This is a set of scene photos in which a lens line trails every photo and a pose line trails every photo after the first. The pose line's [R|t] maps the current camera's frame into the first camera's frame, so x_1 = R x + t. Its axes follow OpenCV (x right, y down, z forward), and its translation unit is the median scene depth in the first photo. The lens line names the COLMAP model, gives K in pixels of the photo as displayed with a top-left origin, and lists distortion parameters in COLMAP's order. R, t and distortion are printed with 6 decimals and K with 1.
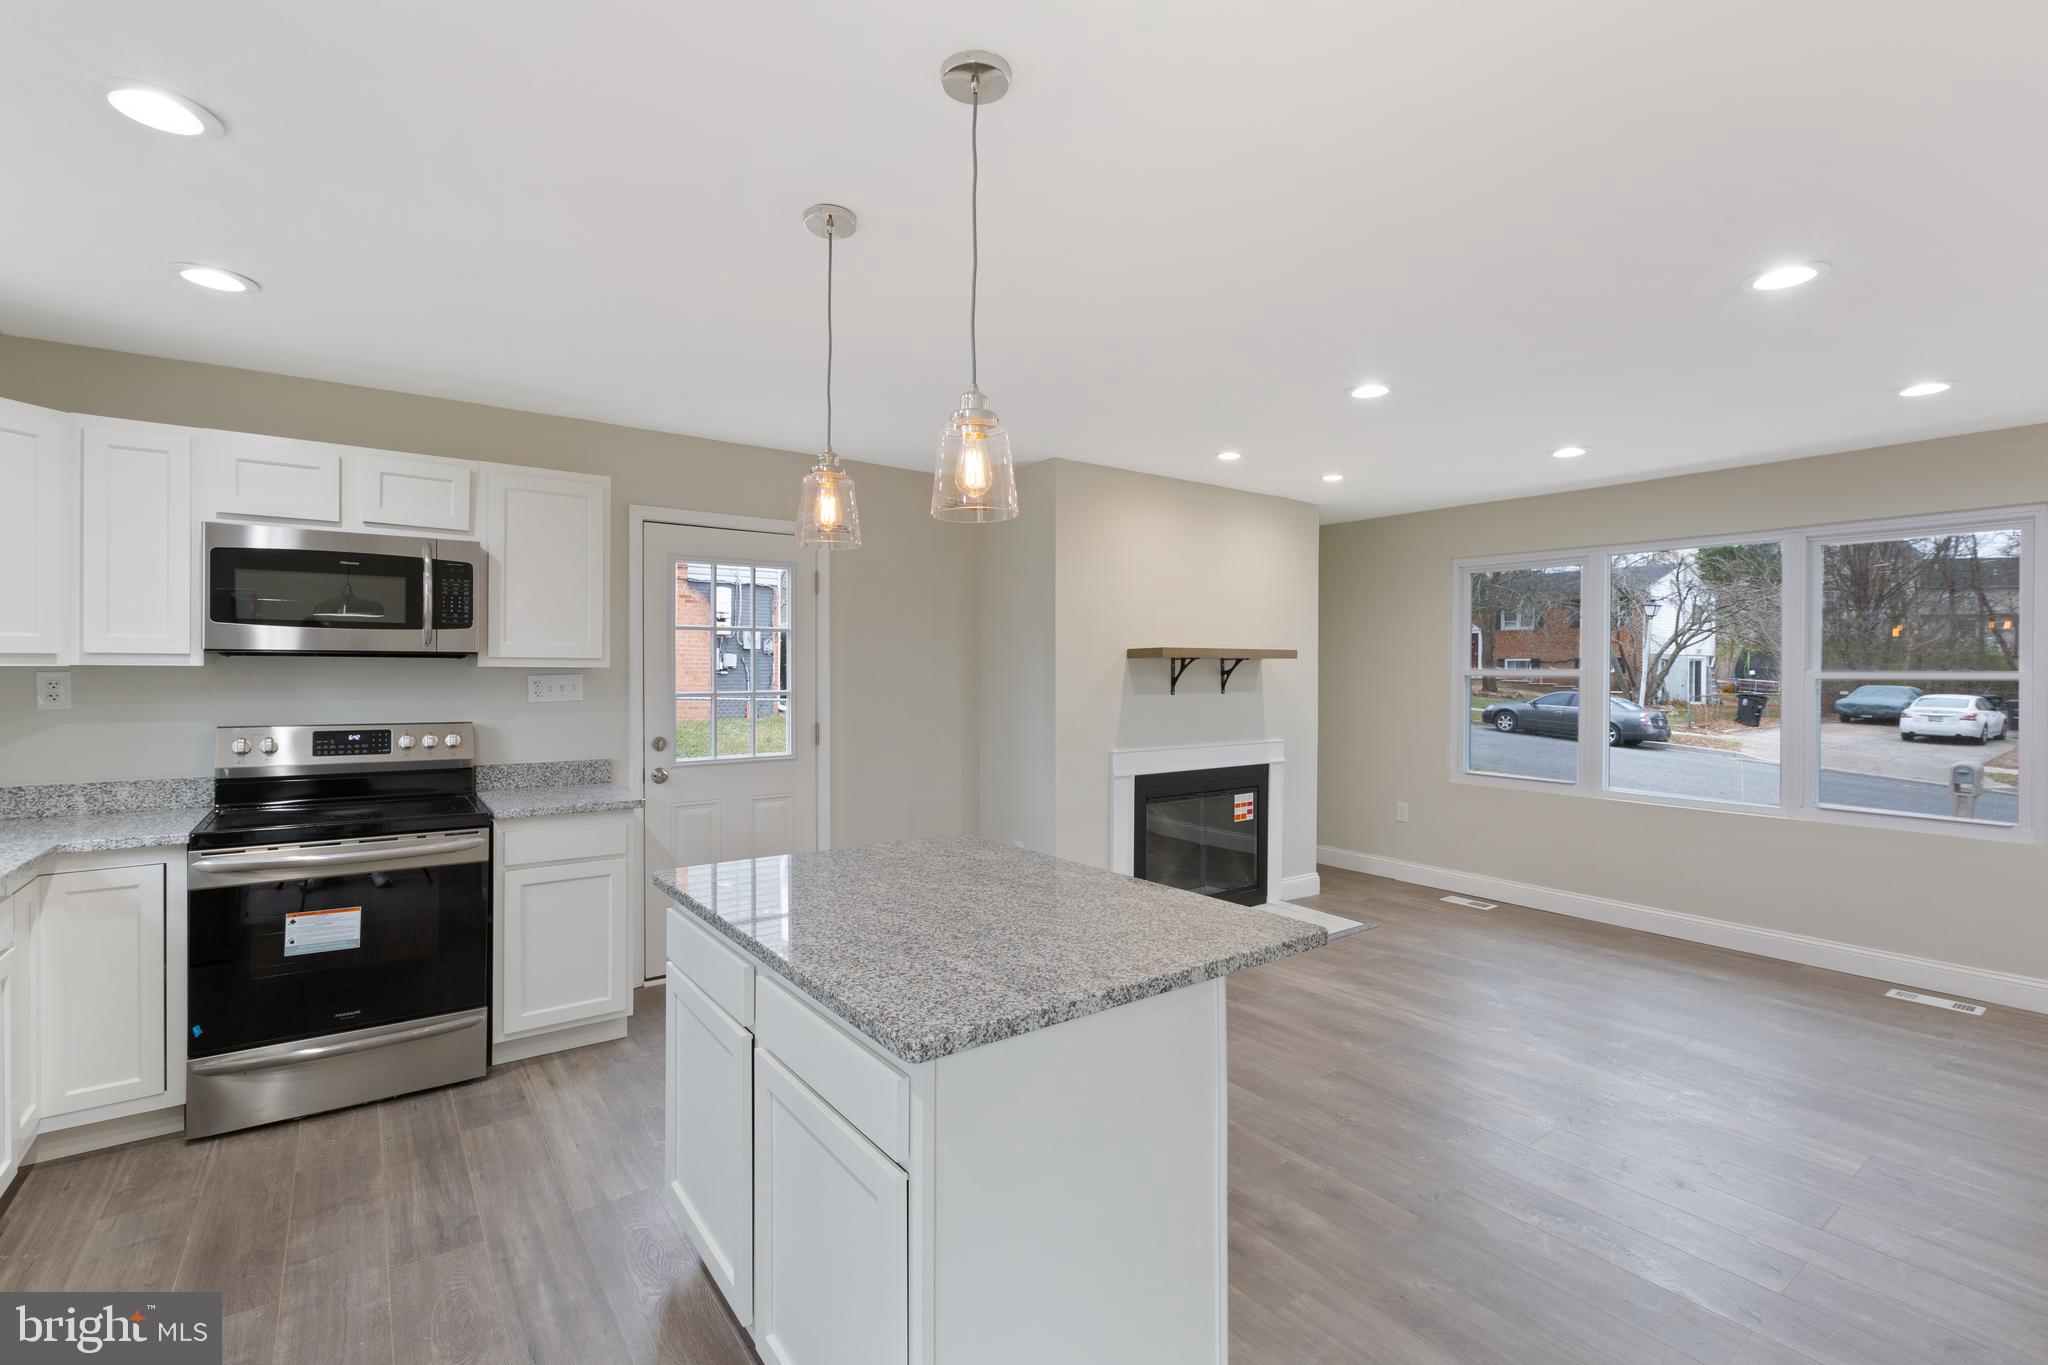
lens RADIAL K [[915.1, 0, 1020.8], [0, 915.1, 672.0], [0, 0, 1]] dist [0.000287, 0.000314]
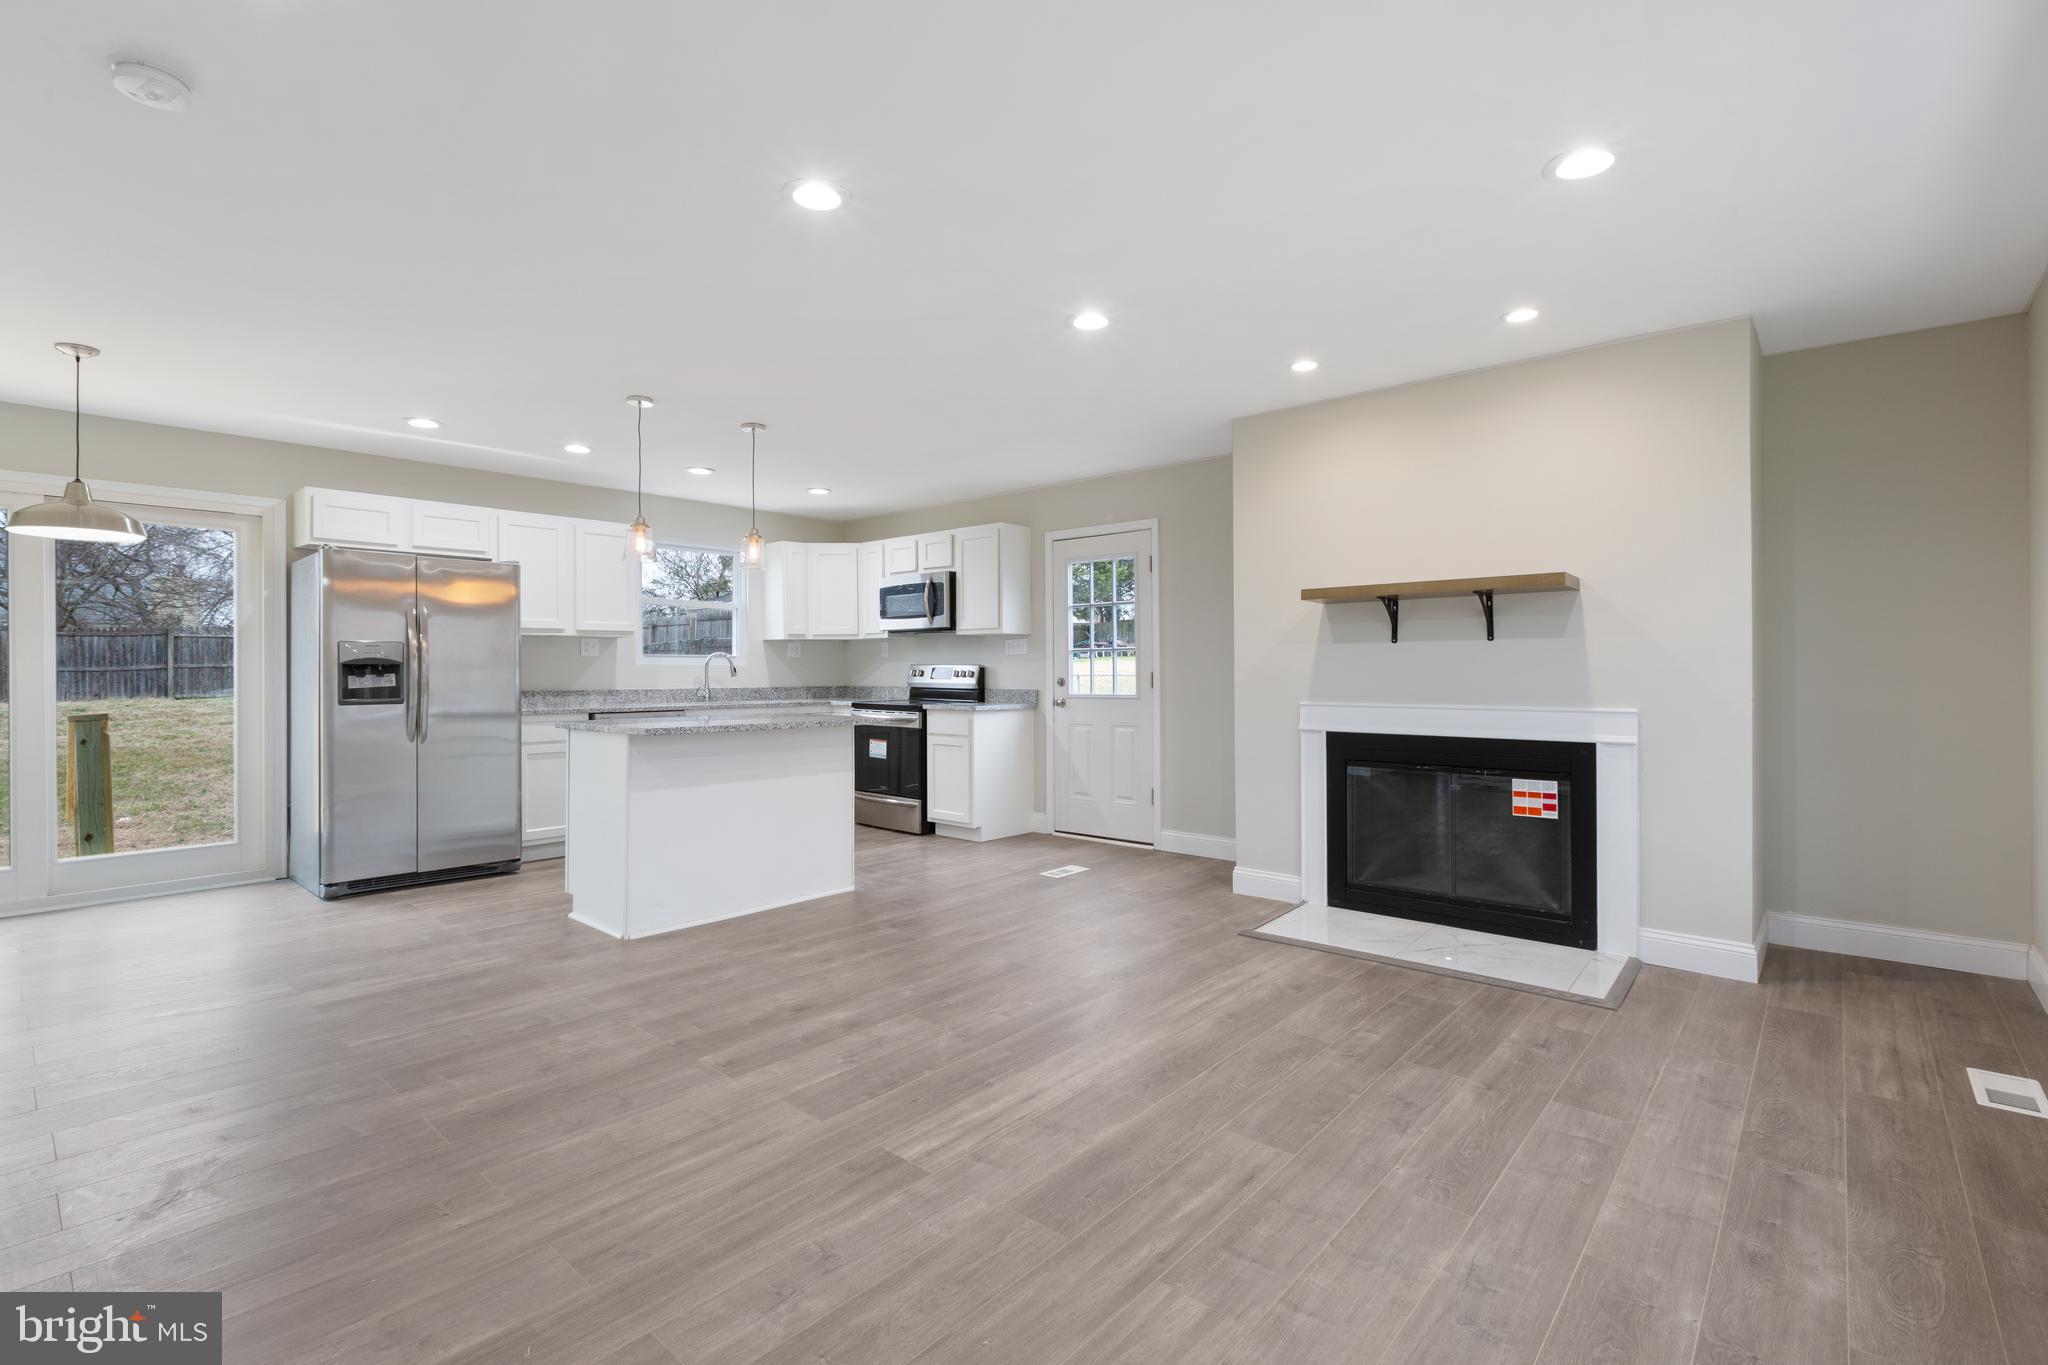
lens RADIAL K [[923.6, 0, 1021.1], [0, 923.6, 669.3], [0, 0, 1]] dist [-0.000632, 0.000074]
pose [[0.215531, -0.006345, -0.976476, 1.189377], [0.000876, 0.999980, -0.006304, 0.070379], [0.976497, 0.000504, 0.215533, 0.625024]]
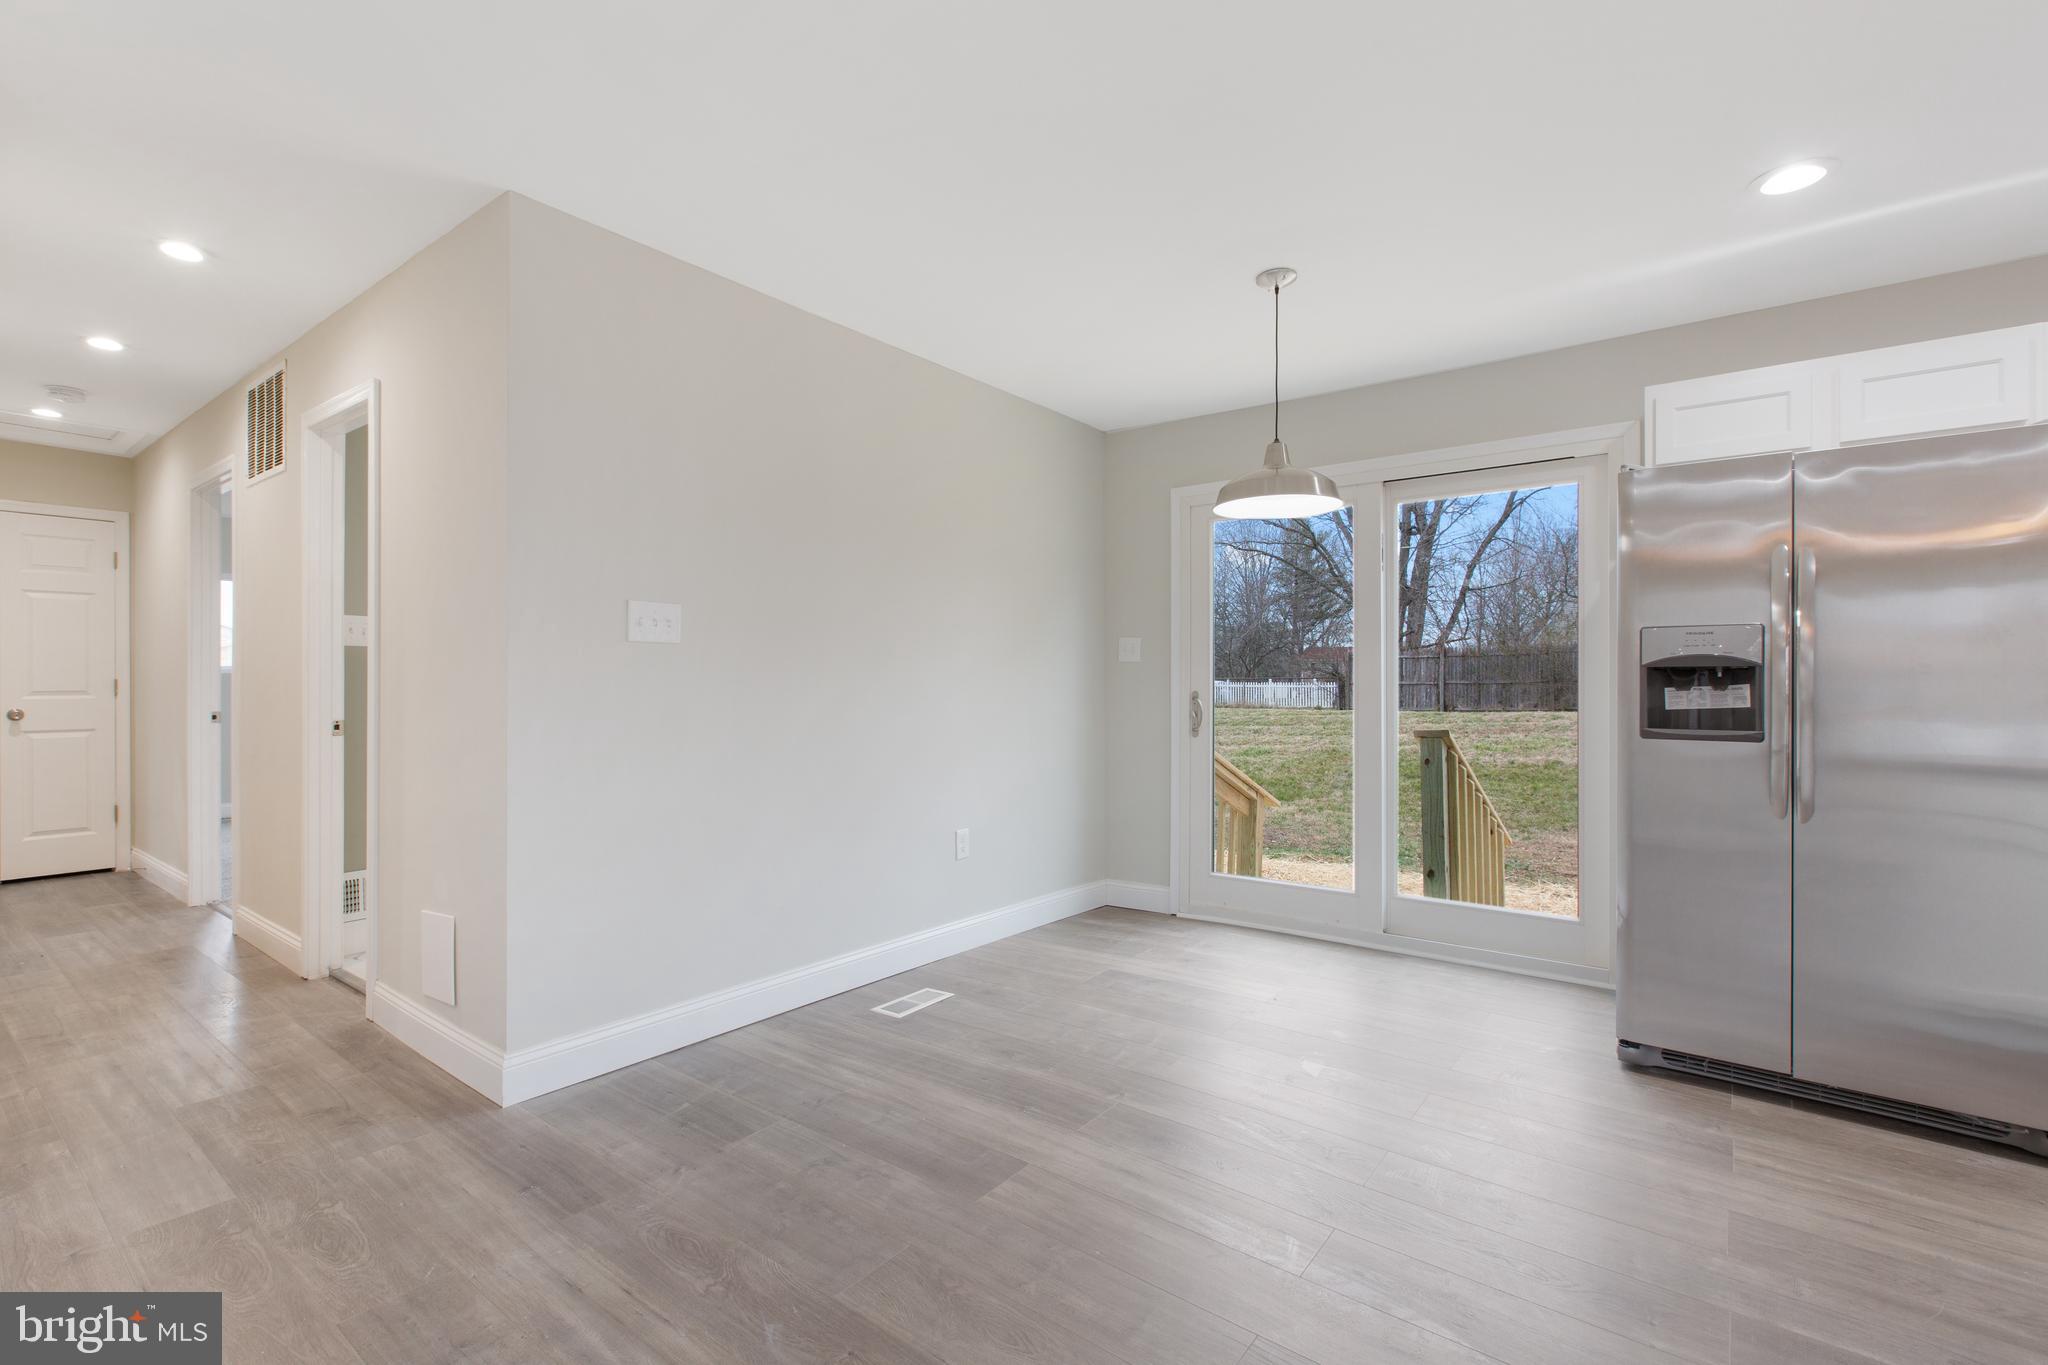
lens RADIAL K [[919.6, 0, 1017.0], [0, 919.6, 682.1], [0, 0, 1]] dist [0.001982, -0.000468]
pose [[-0.961247, -0.006350, -0.275617, 0.477375], [-0.006985, 0.999975, 0.001322, 0.068987], [0.275601, 0.003196, -0.961267, 0.556761]]
